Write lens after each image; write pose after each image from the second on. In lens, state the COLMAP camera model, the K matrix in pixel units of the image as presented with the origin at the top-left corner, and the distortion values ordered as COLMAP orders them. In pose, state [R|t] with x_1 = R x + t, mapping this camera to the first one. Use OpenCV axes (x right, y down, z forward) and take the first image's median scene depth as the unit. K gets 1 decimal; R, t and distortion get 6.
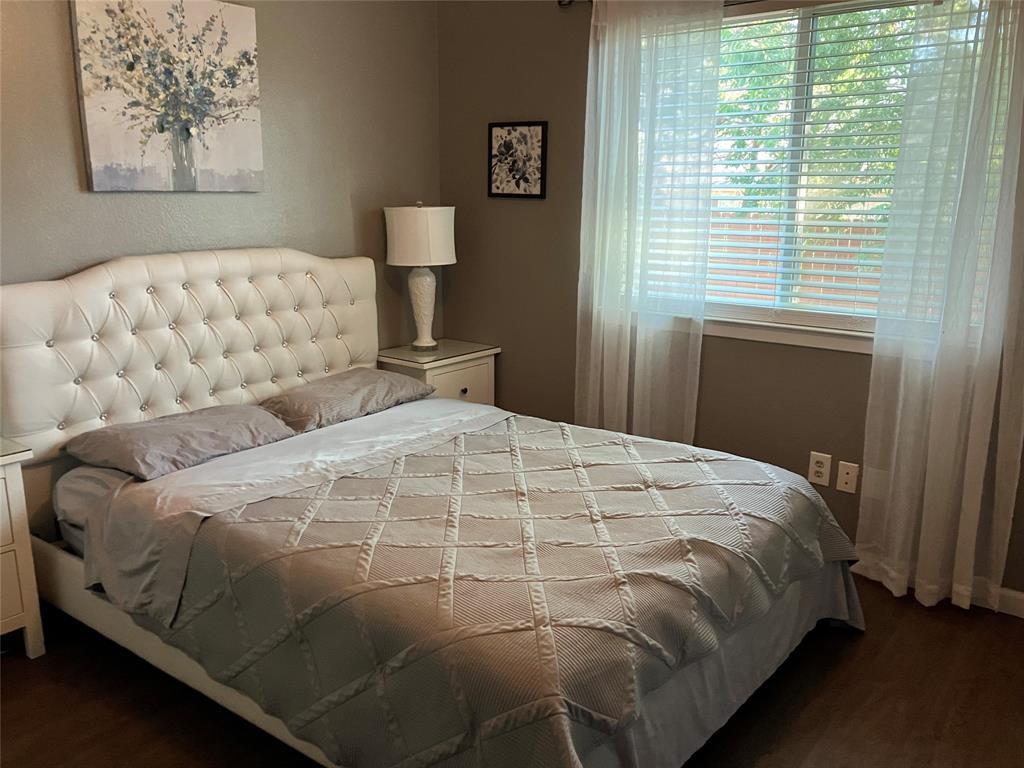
lens RADIAL K [[845.1, 0, 511.4], [0, 845.1, 389.2], [0, 0, 1]] dist [0.011539, 0.003440]
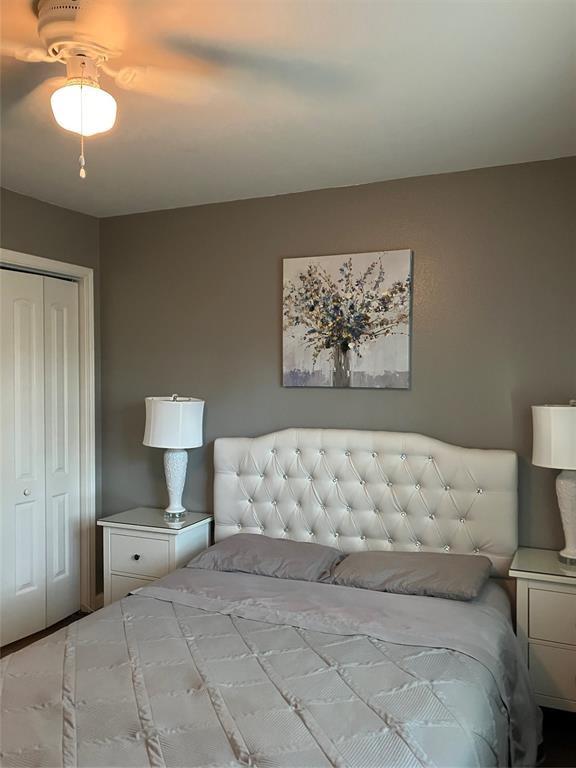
lens RADIAL K [[633.8, 0, 289.4], [0, 633.8, 385.9], [0, 0, 1]] dist [0.011539, 0.003440]
pose [[0.231266, 0.020815, -0.972668, 0.628985], [-0.217856, 0.975491, -0.030922, -0.186962], [0.948185, 0.219052, 0.230132, 0.686385]]
